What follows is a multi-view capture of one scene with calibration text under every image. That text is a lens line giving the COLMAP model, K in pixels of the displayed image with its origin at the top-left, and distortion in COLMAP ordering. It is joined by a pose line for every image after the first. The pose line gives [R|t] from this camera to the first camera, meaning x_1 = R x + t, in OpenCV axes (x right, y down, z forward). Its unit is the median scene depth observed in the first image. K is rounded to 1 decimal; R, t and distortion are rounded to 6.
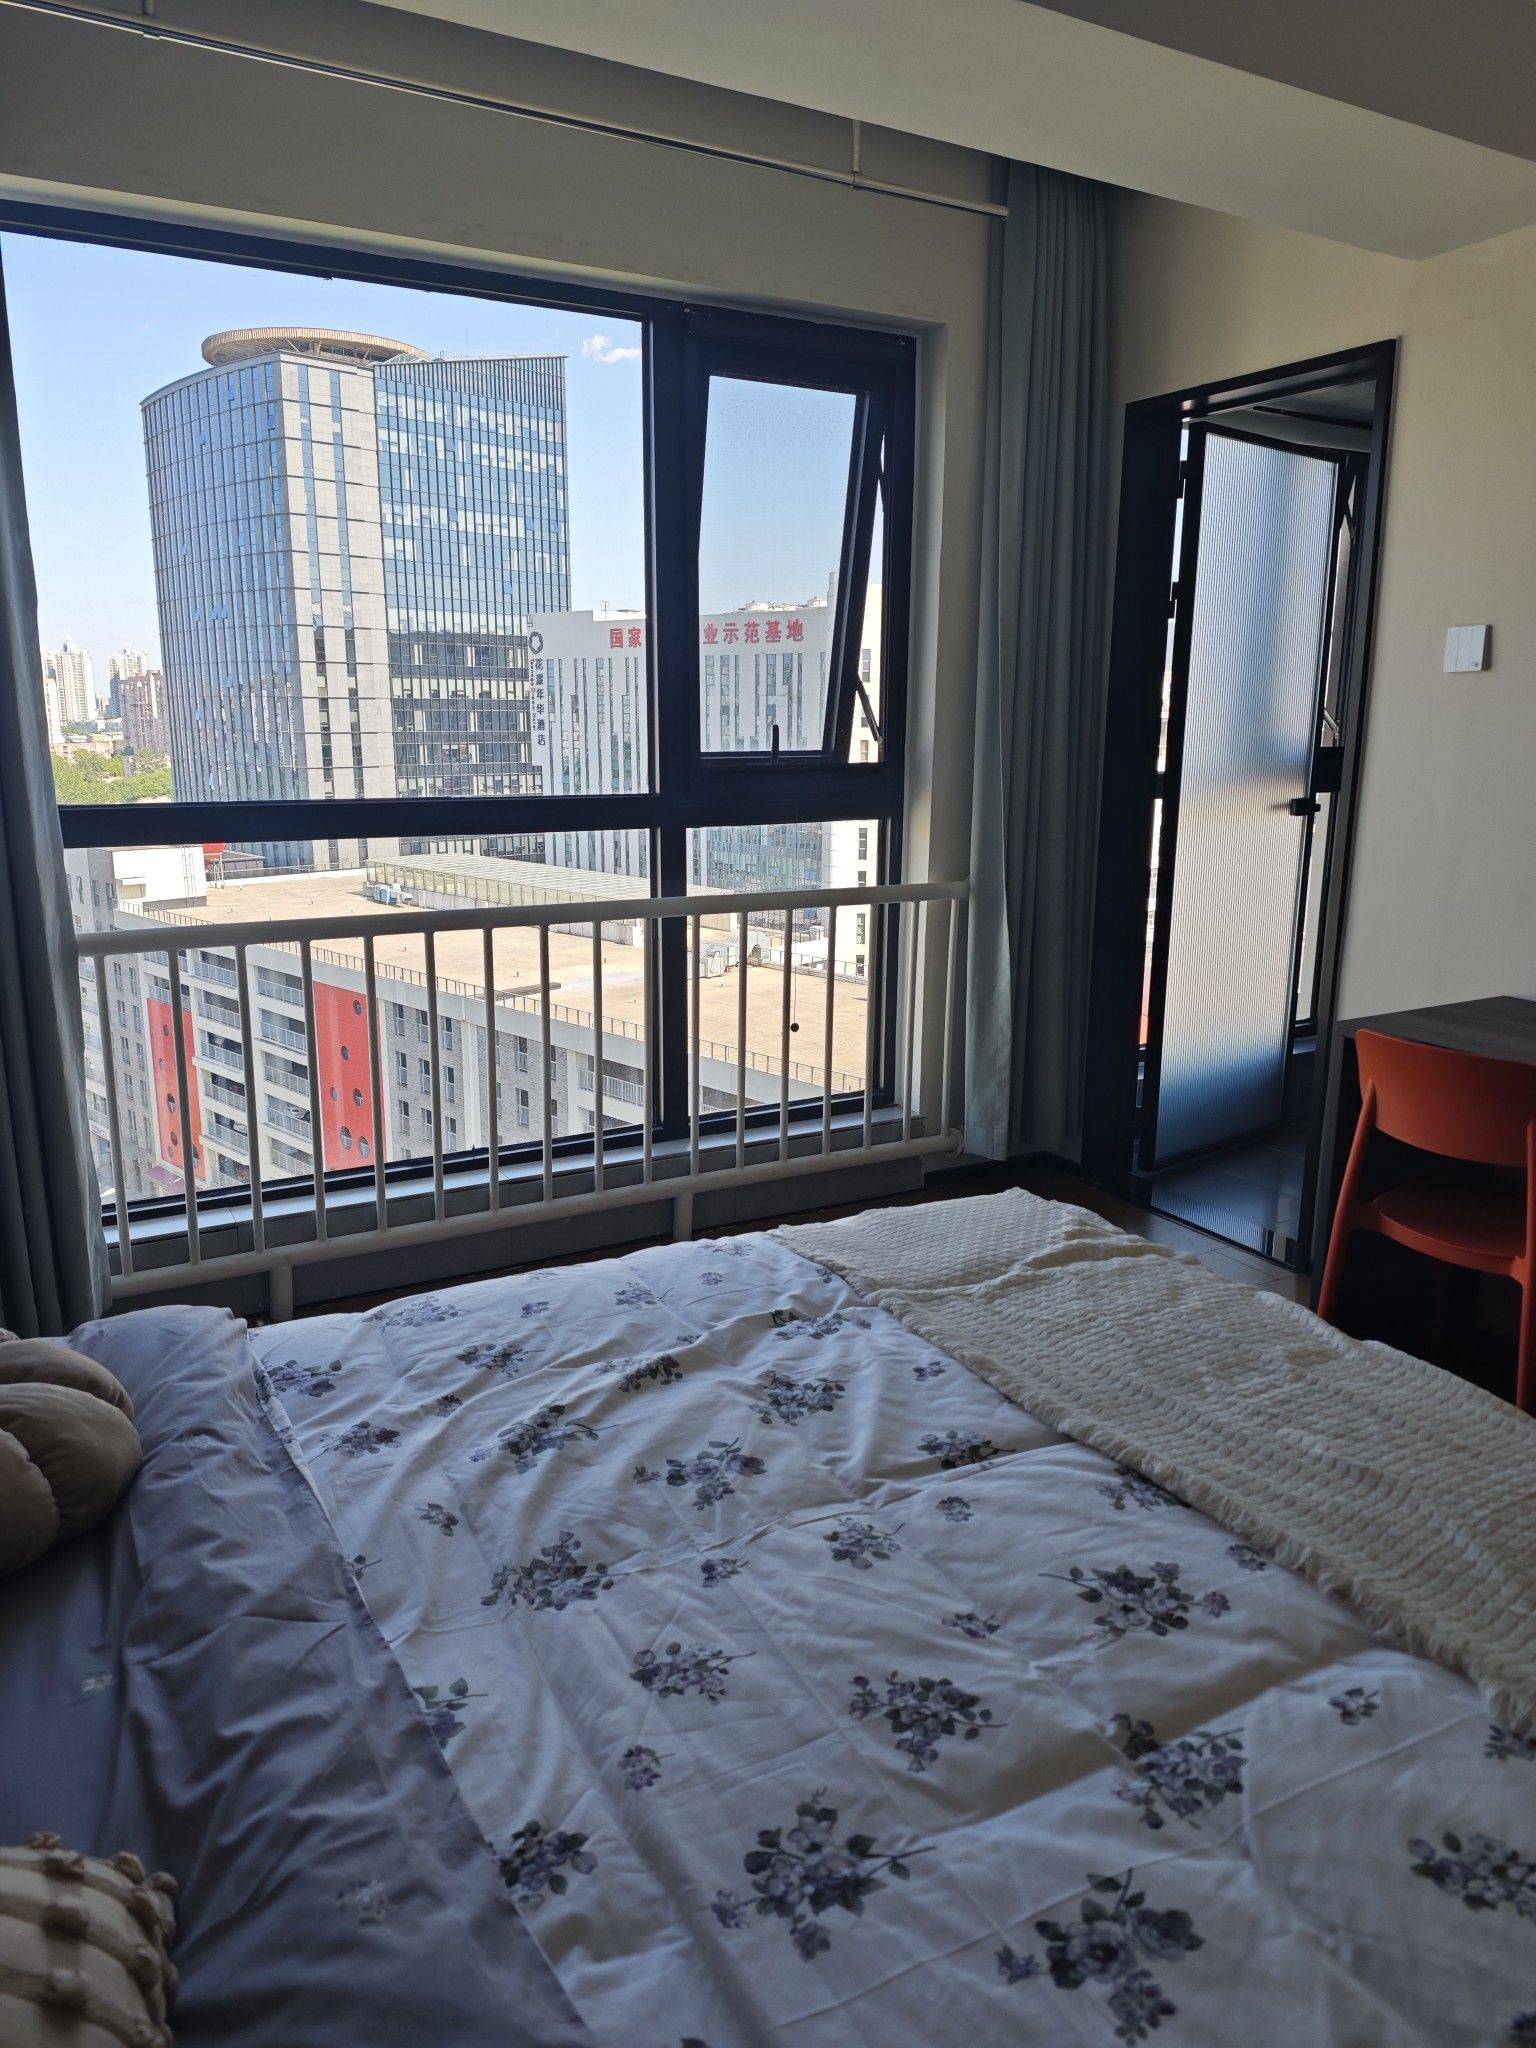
lens RADIAL K [[1403.0, 0, 768.0], [0, 1403.0, 1024.0], [0, 0, 1]] dist [-0.005258, -0.002089]
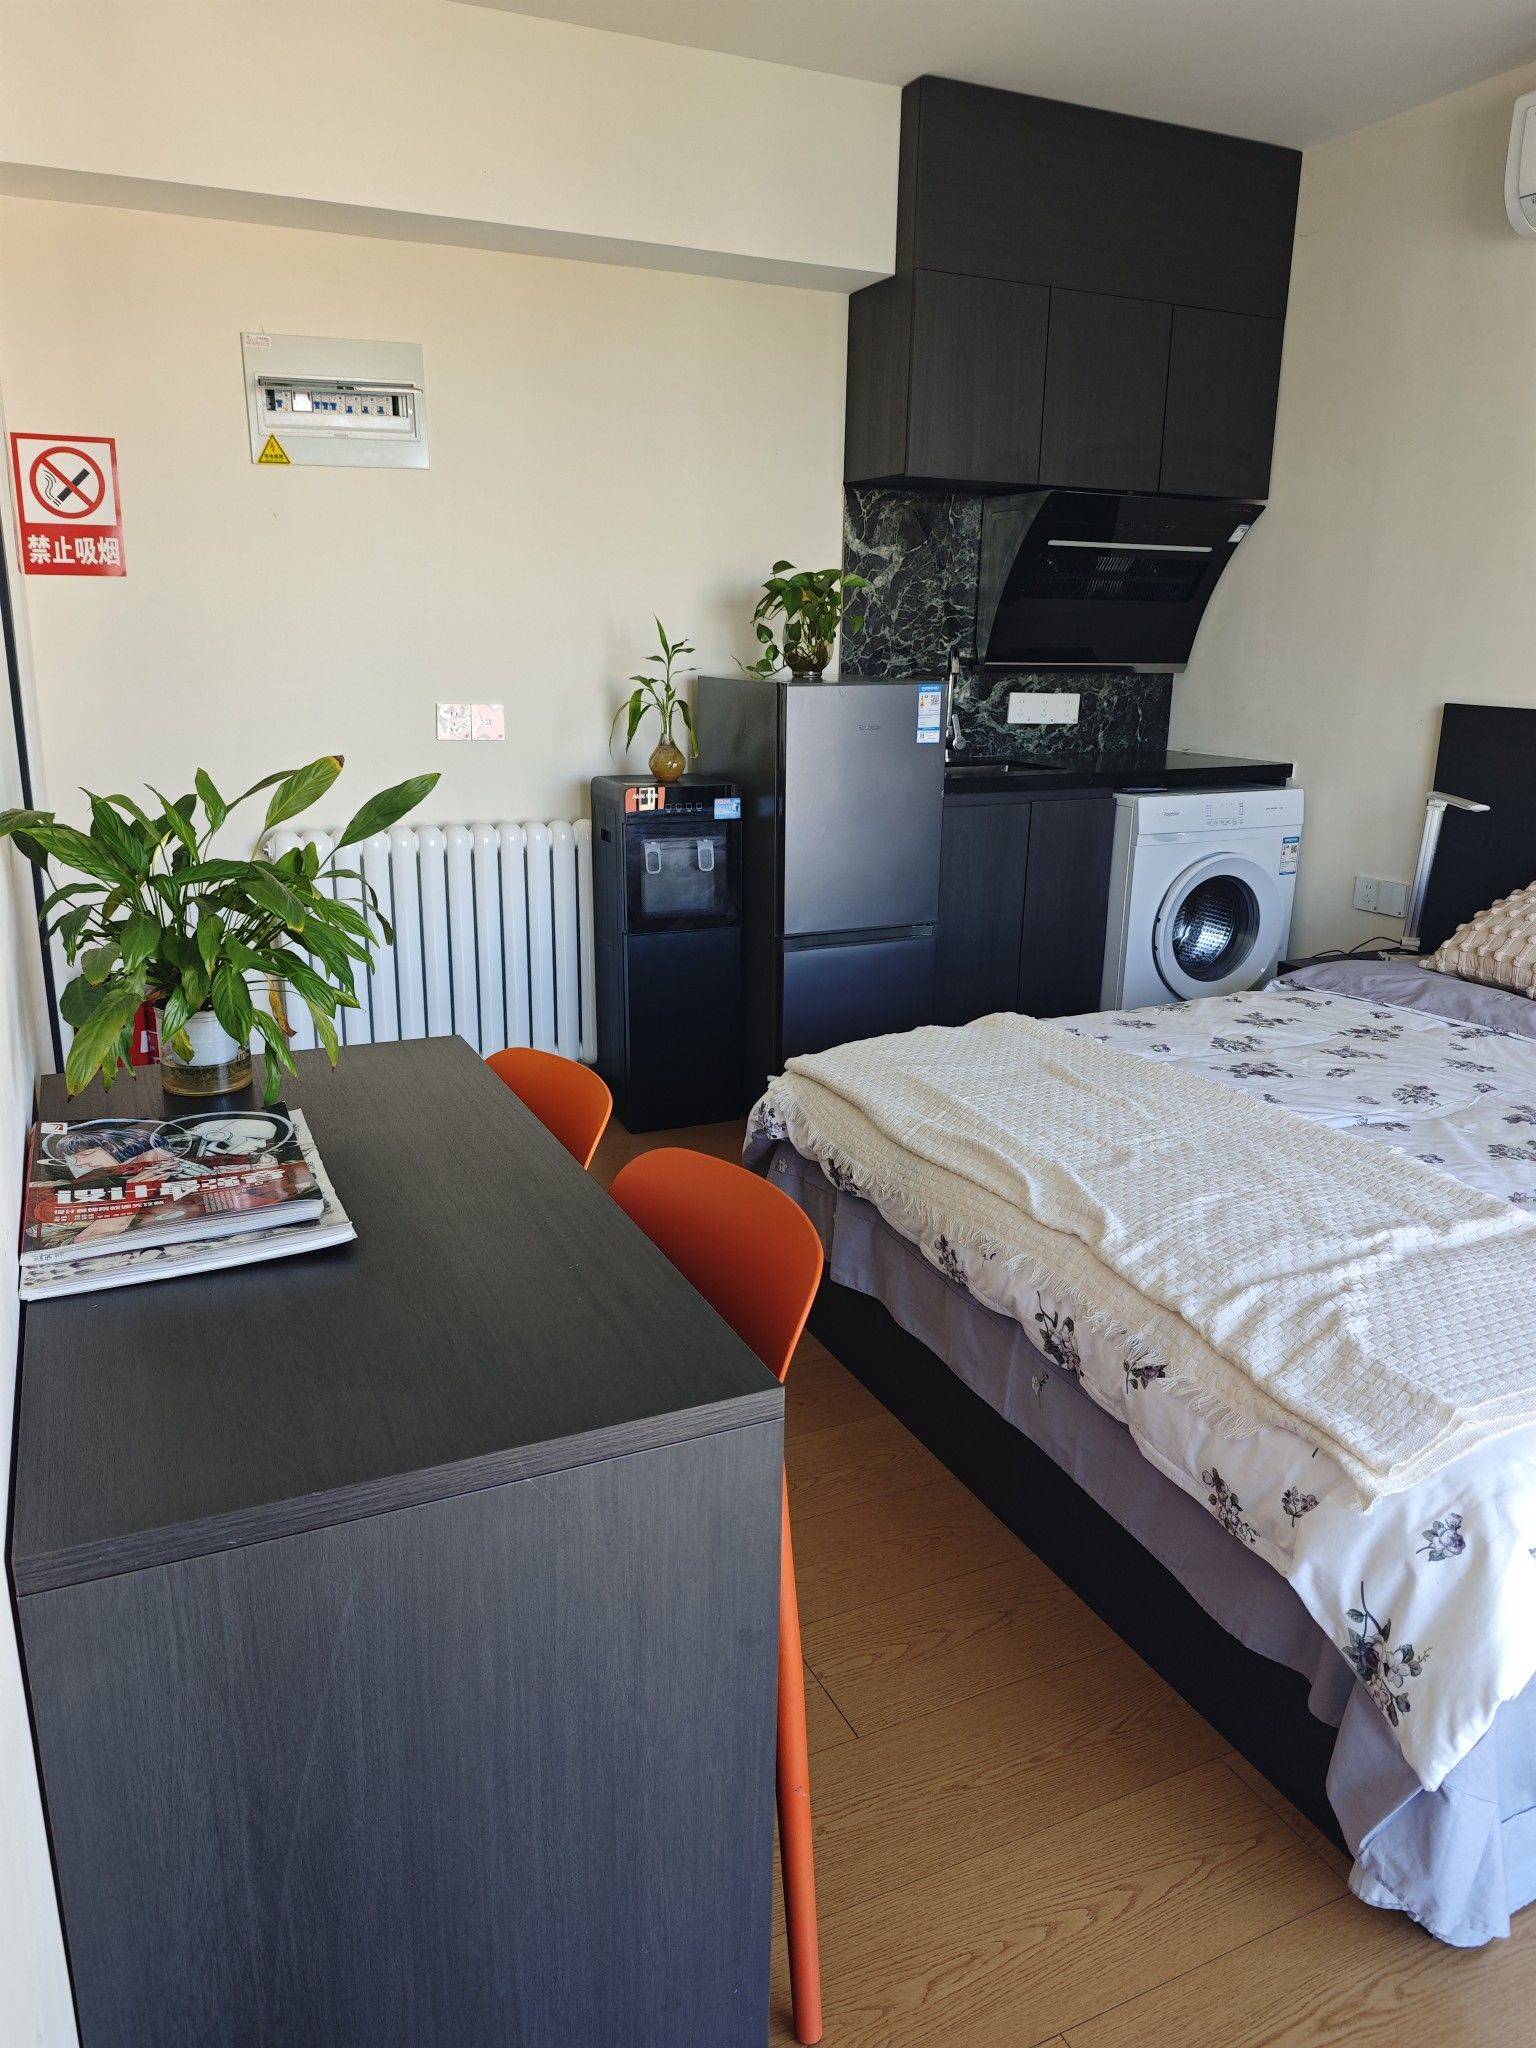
lens RADIAL K [[1403.0, 0, 768.0], [0, 1403.0, 1024.0], [0, 0, 1]] dist [-0.005258, -0.002089]
pose [[-0.997275, -0.040782, 0.061469, 0.803230], [-0.006497, 0.878604, 0.477508, -0.562840], [-0.073481, 0.475807, -0.876475, 2.658750]]
